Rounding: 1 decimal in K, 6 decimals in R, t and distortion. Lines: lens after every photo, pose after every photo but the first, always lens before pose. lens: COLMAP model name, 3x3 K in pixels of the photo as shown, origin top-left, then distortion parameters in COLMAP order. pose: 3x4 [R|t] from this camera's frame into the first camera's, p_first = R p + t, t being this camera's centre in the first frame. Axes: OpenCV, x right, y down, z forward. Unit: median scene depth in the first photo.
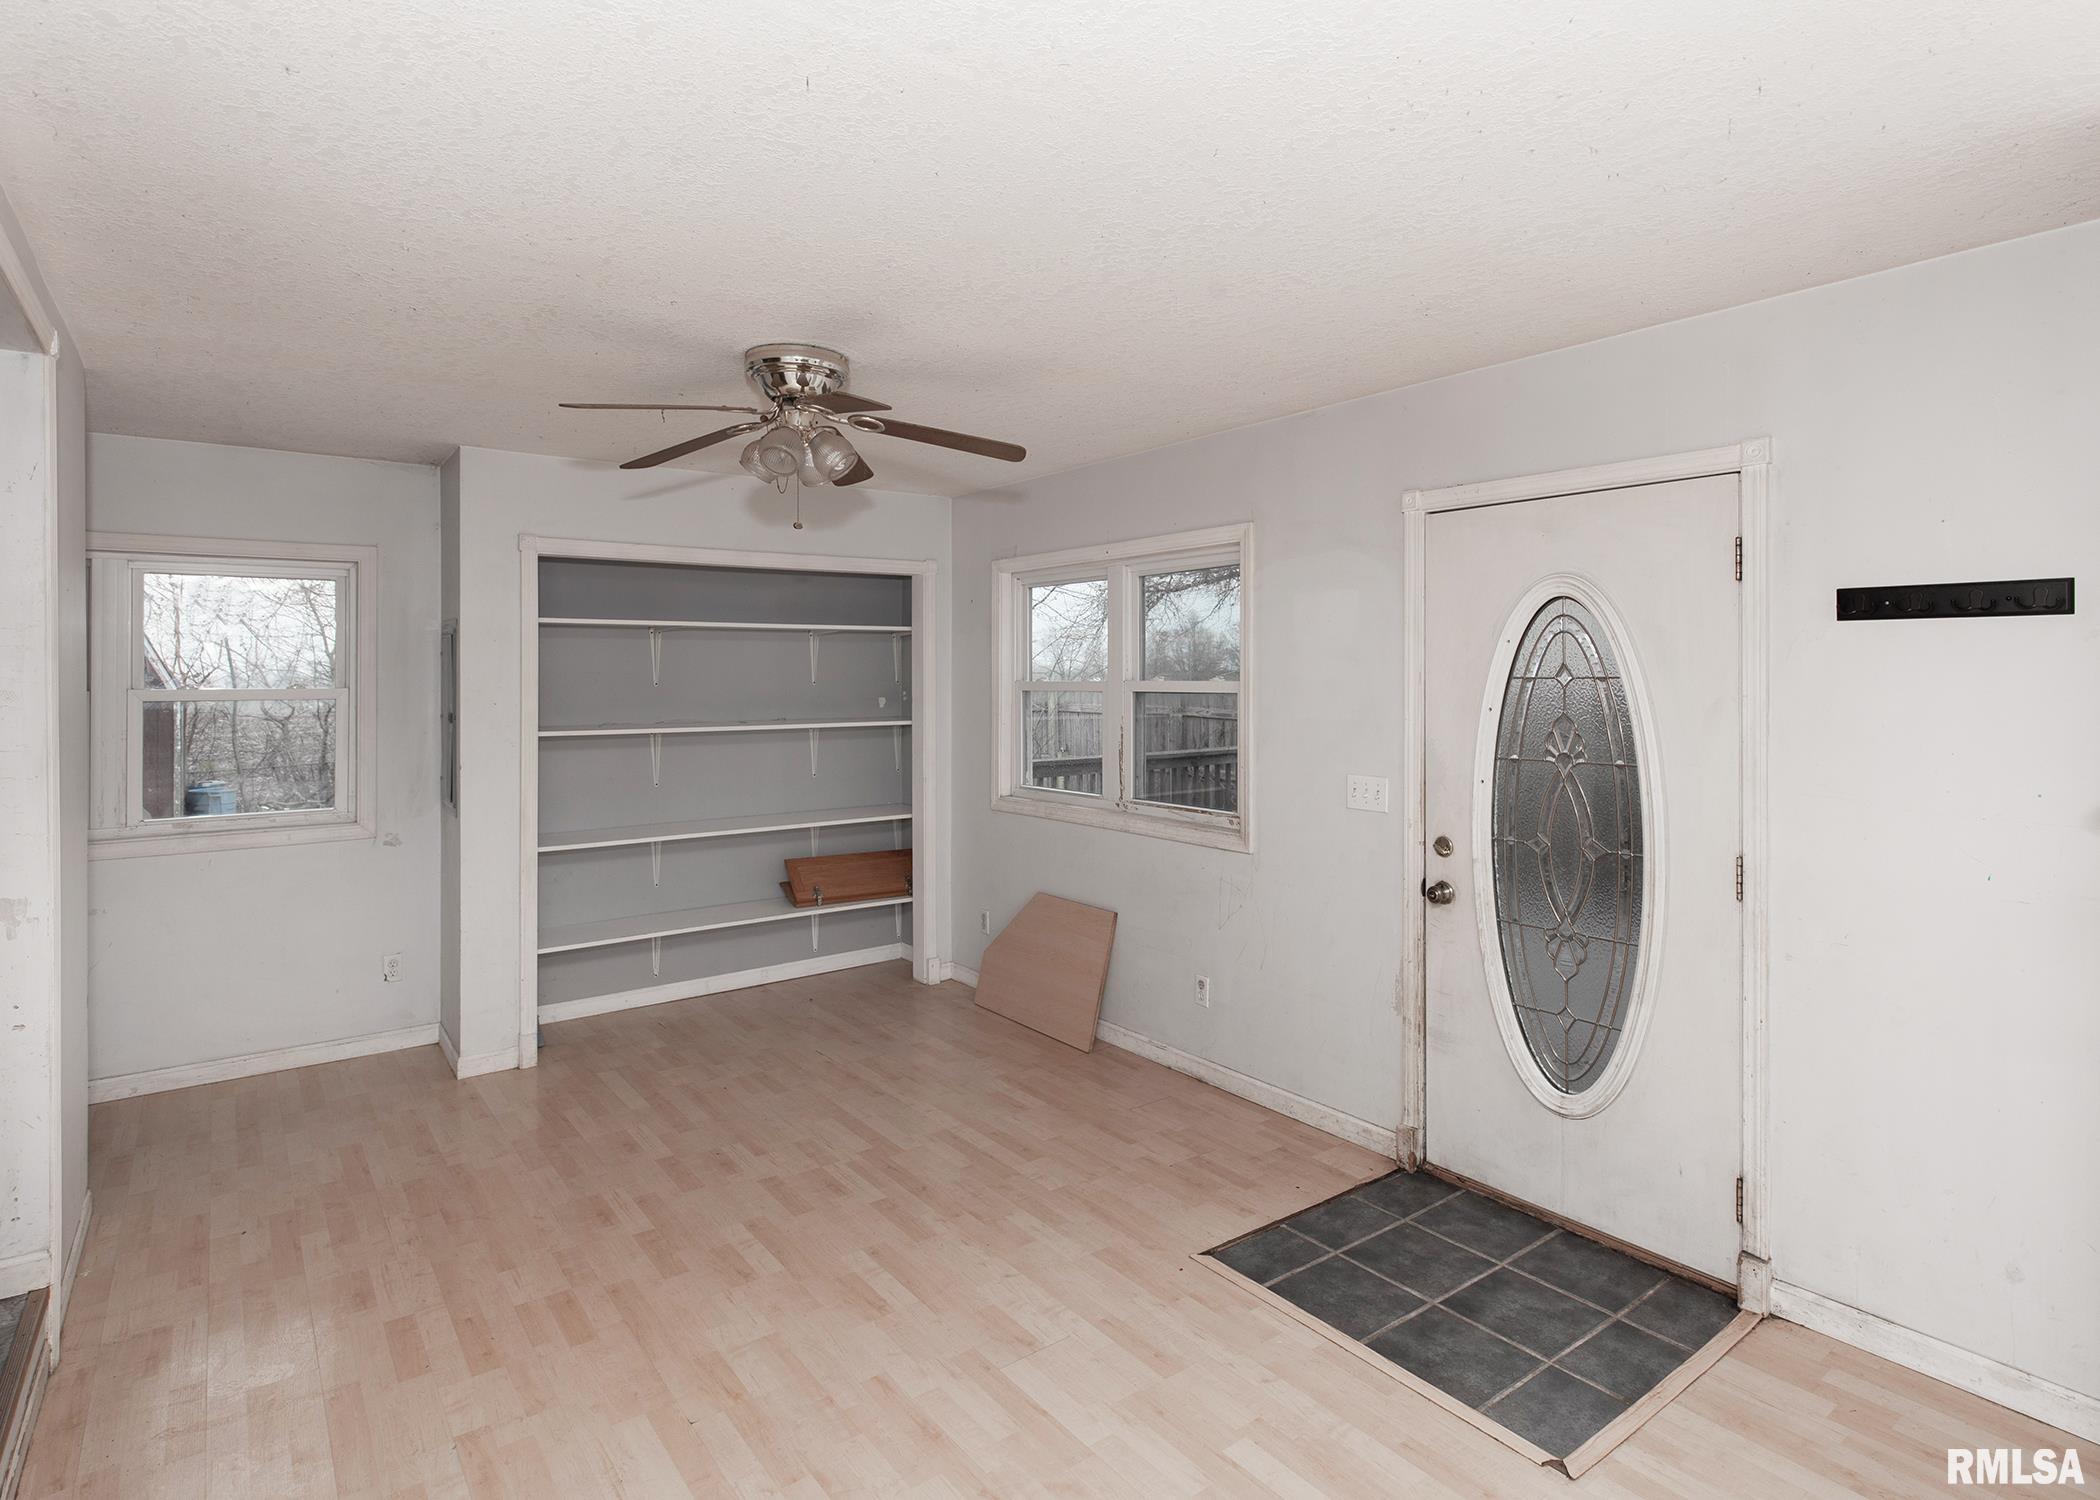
lens RADIAL K [[1109.6, 0, 1045.0], [0, 1109.6, 676.3], [0, 0, 1]] dist [-0.000072, -0.001342]
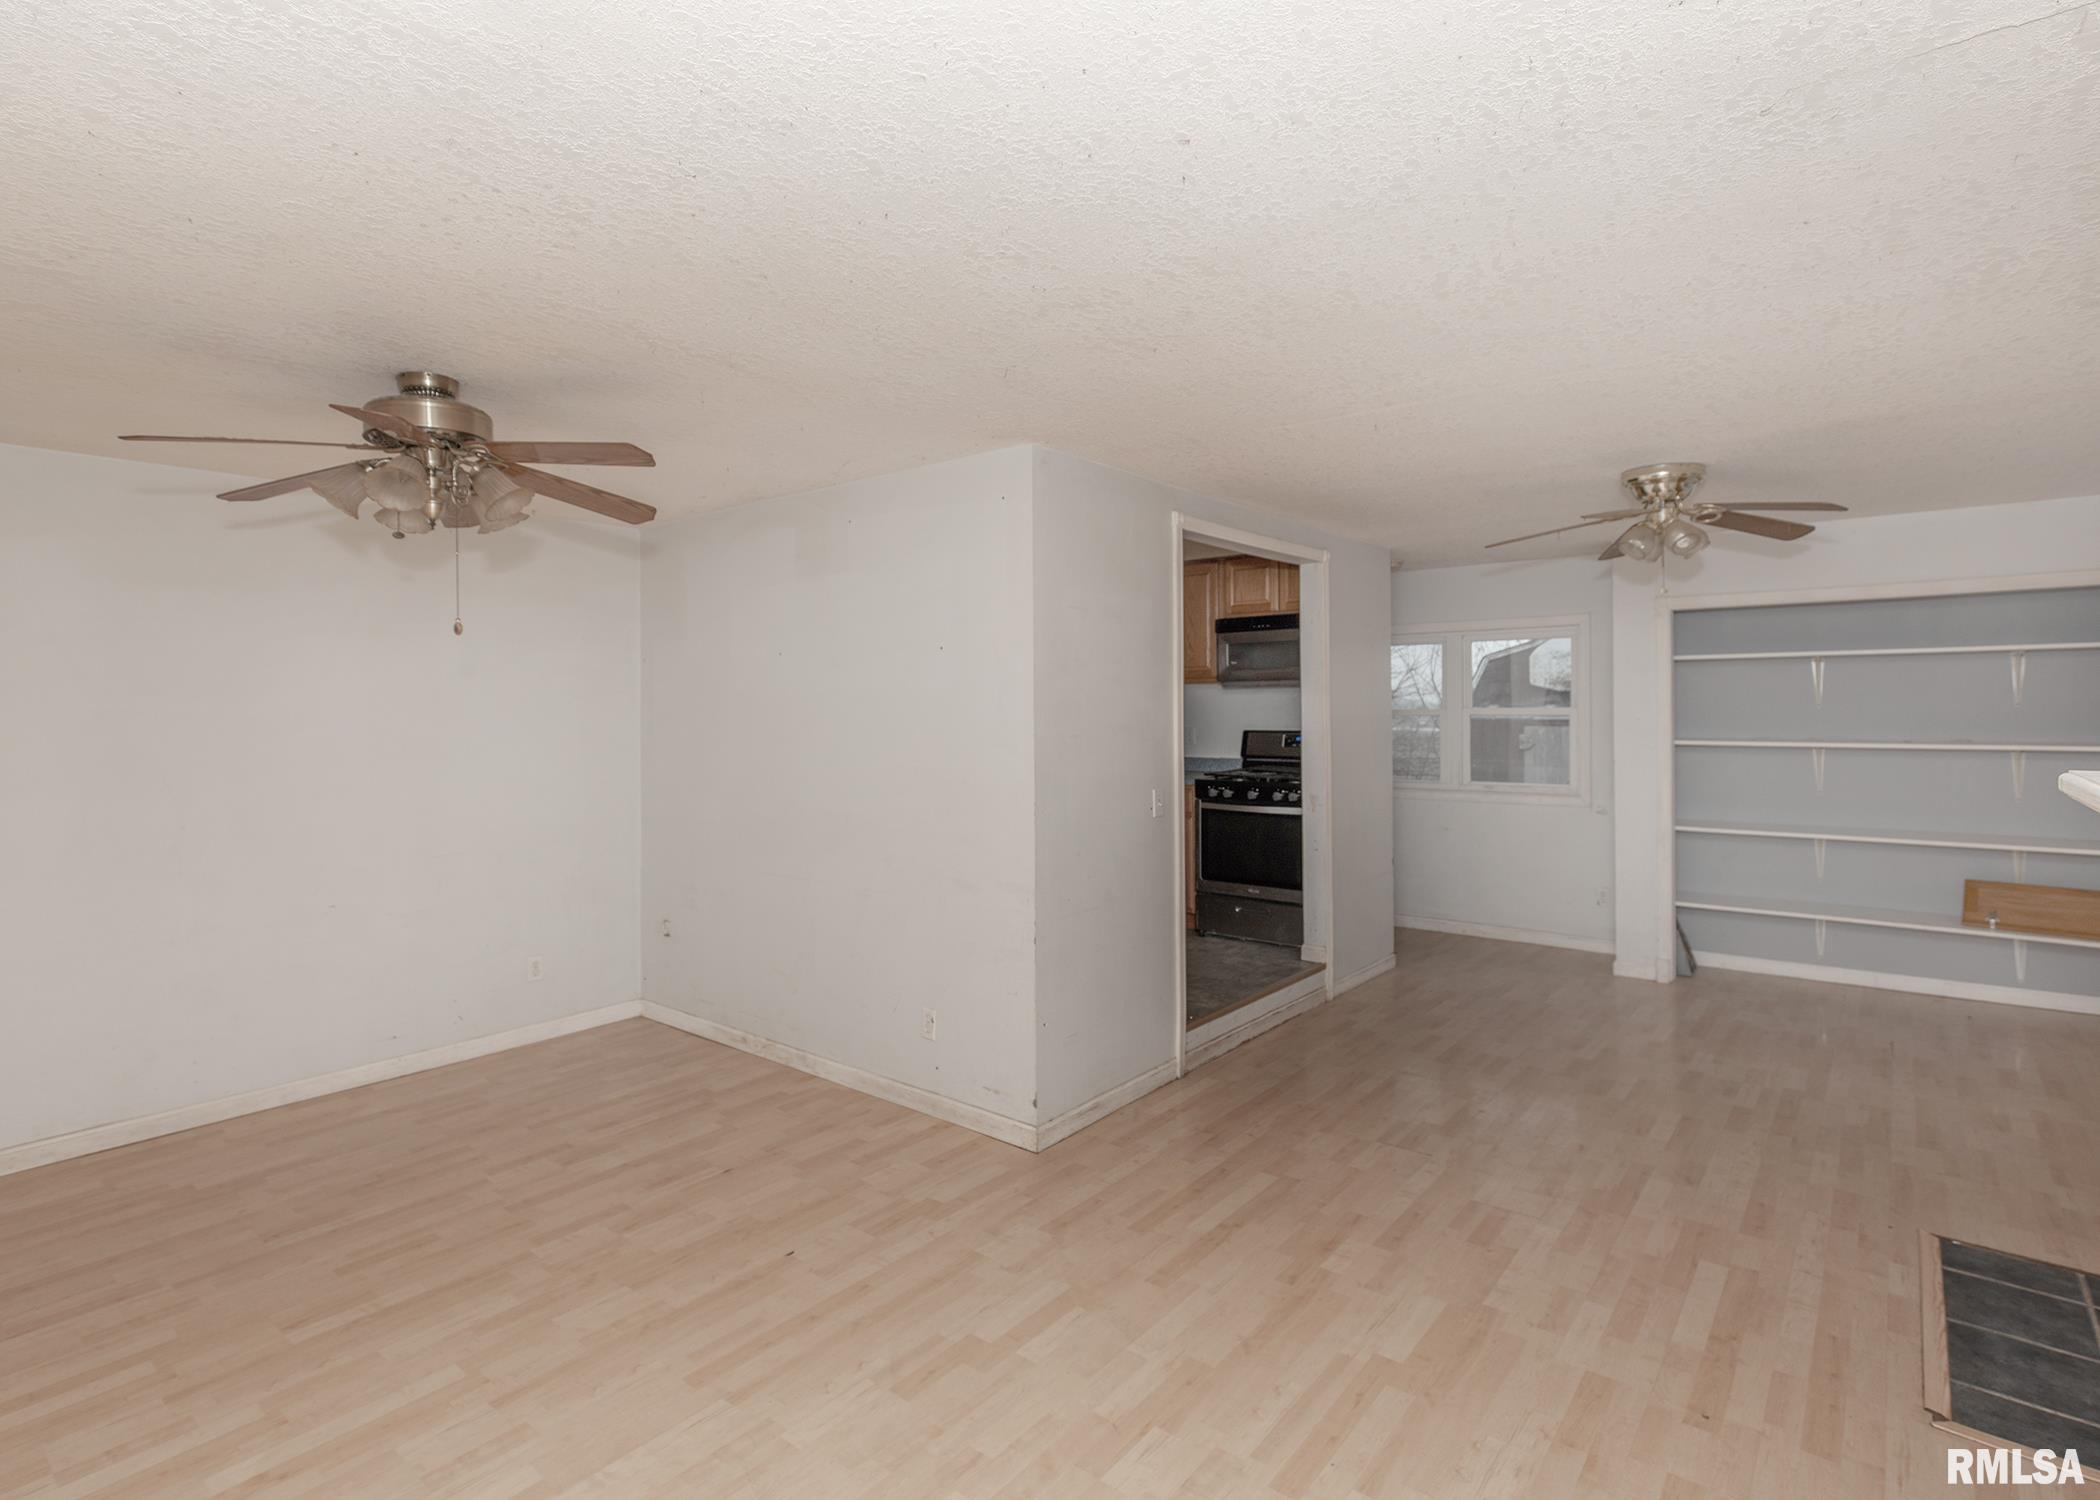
lens RADIAL K [[1076.2, 0, 1019.9], [0, 1076.2, 710.7], [0, 0, 1]] dist [0.003024, -0.002751]
pose [[0.204324, 0.003833, -0.978896, 0.869113], [0.007064, 0.999961, 0.005390, 0.001352], [0.978878, -0.008016, 0.204289, -0.066370]]
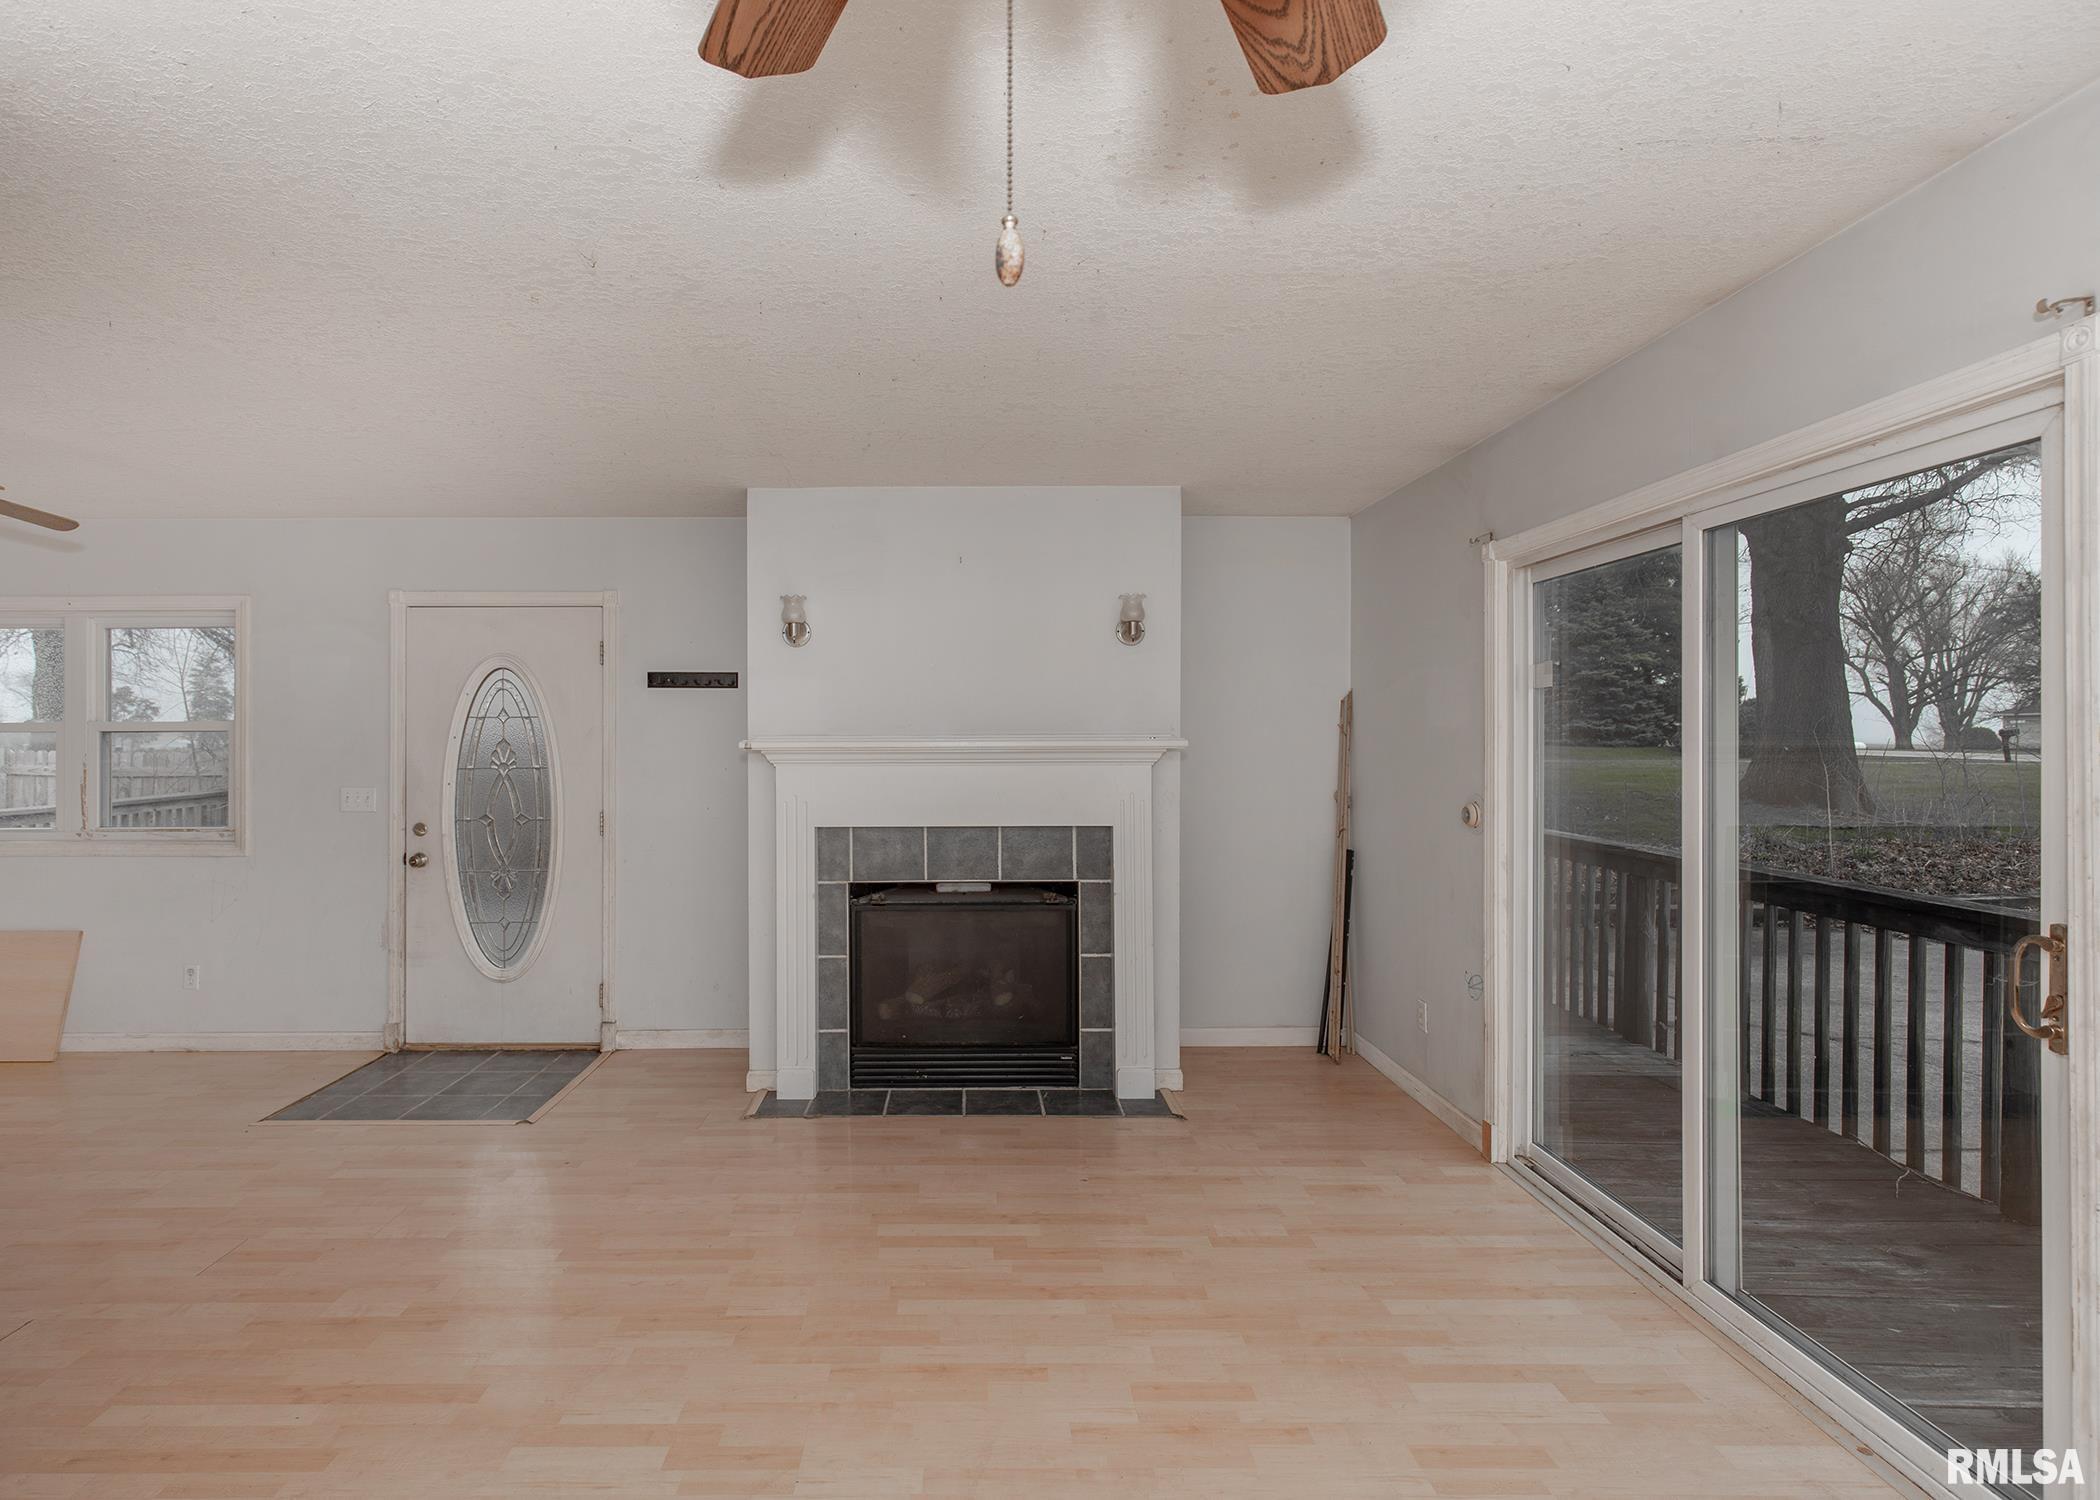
lens RADIAL K [[1076.2, 0, 1019.9], [0, 1076.2, 710.7], [0, 0, 1]] dist [0.003024, -0.002751]
pose [[0.563722, 0.018906, 0.825748, -0.402208], [0.004934, 0.999643, -0.026255, 0.035714], [-0.825950, 0.018874, 0.563428, -0.511727]]
